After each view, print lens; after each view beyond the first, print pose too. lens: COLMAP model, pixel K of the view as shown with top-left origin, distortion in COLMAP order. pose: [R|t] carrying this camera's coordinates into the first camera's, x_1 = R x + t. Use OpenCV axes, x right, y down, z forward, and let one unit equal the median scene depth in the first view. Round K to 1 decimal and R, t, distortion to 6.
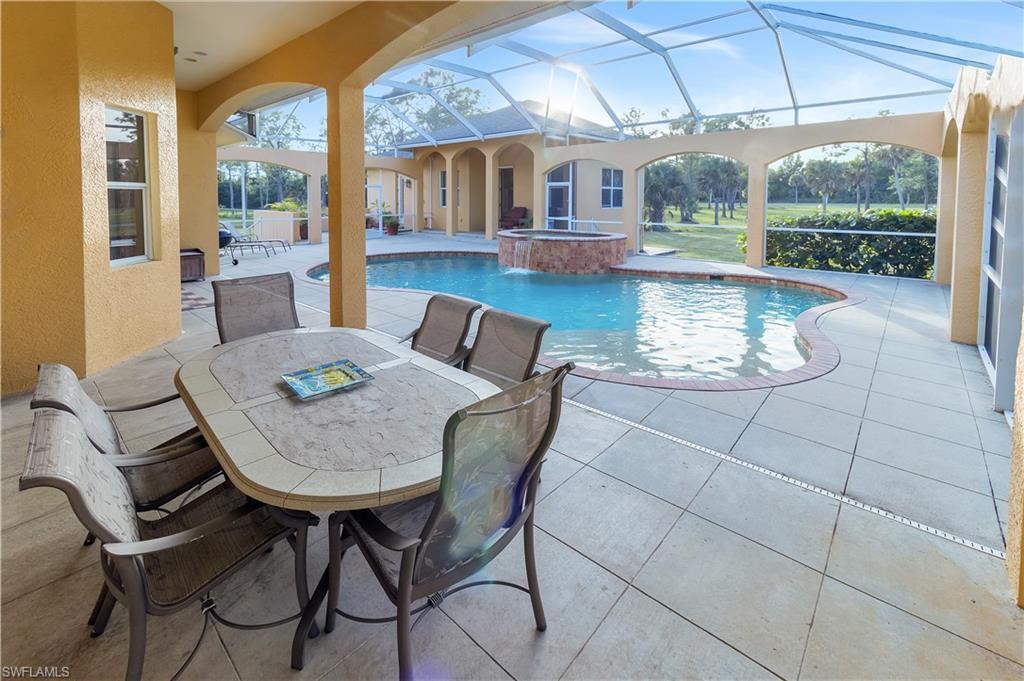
lens RADIAL K [[476.2, 0, 513.7], [0, 476.2, 328.9], [0, 0, 1]] dist [-0.000603, 0.000017]
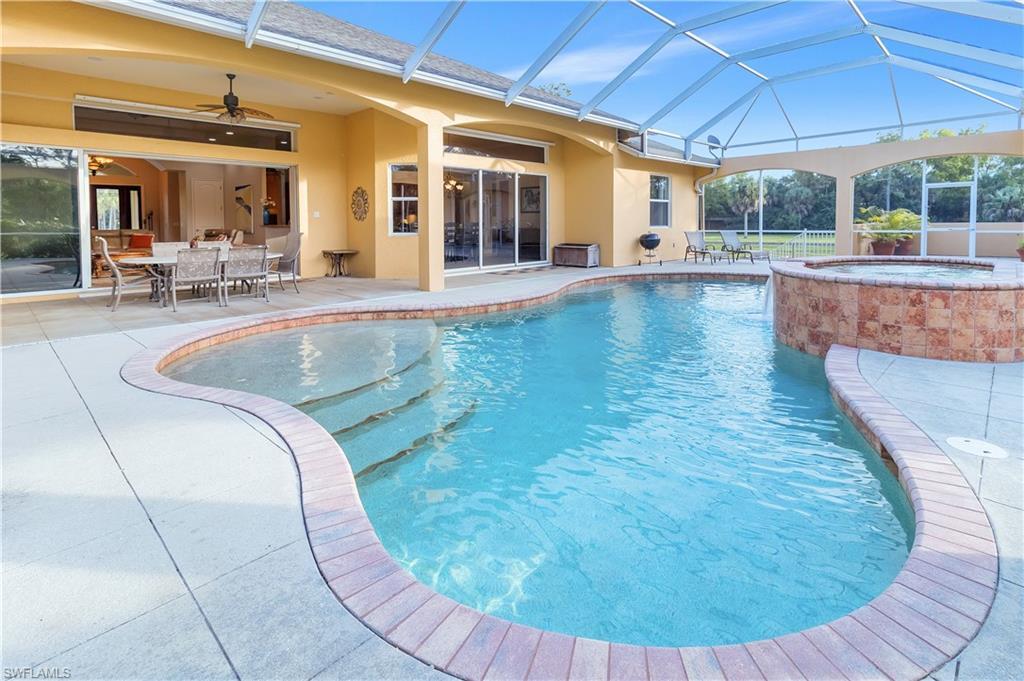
lens RADIAL K [[500.7, 0, 512.0], [0, 500.7, 340.5], [0, 0, 1]] dist [0.000128, 0.001493]
pose [[-0.113072, 0.226130, -0.967512, 0.648995], [-0.266000, 0.931323, 0.248759, -0.167238], [0.957318, 0.285486, -0.045156, 0.744283]]
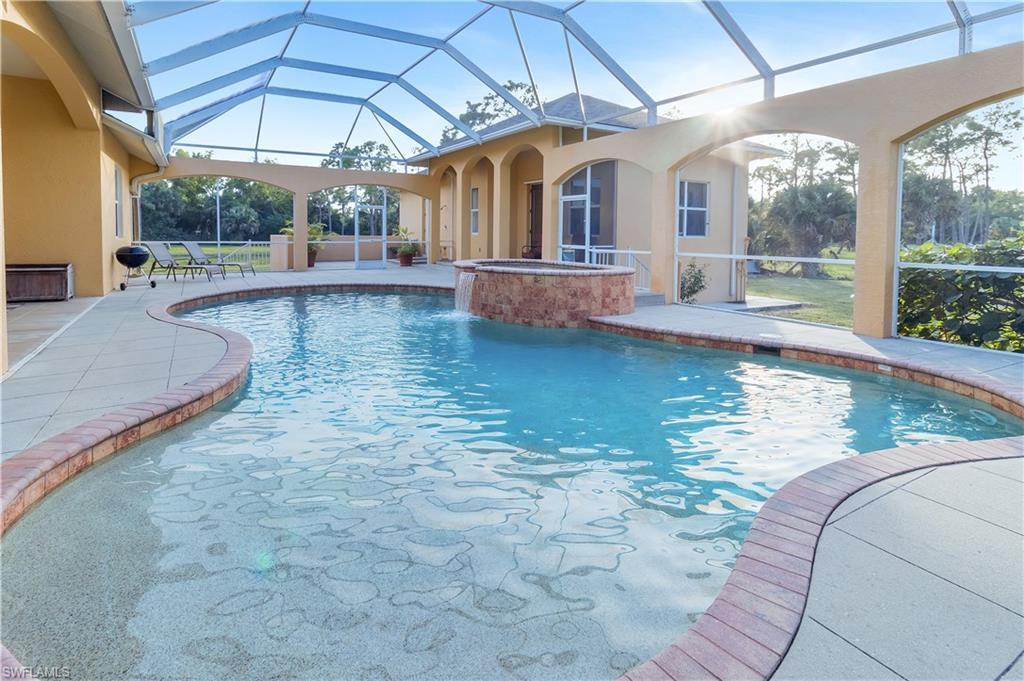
lens RADIAL K [[500.7, 0, 512.0], [0, 500.7, 340.5], [0, 0, 1]] dist [0.000128, 0.001493]
pose [[0.935512, 0.081315, -0.343810, 0.331552], [-0.106495, 0.992793, -0.054967, -0.053997], [0.336863, 0.088036, 0.937429, 0.352281]]
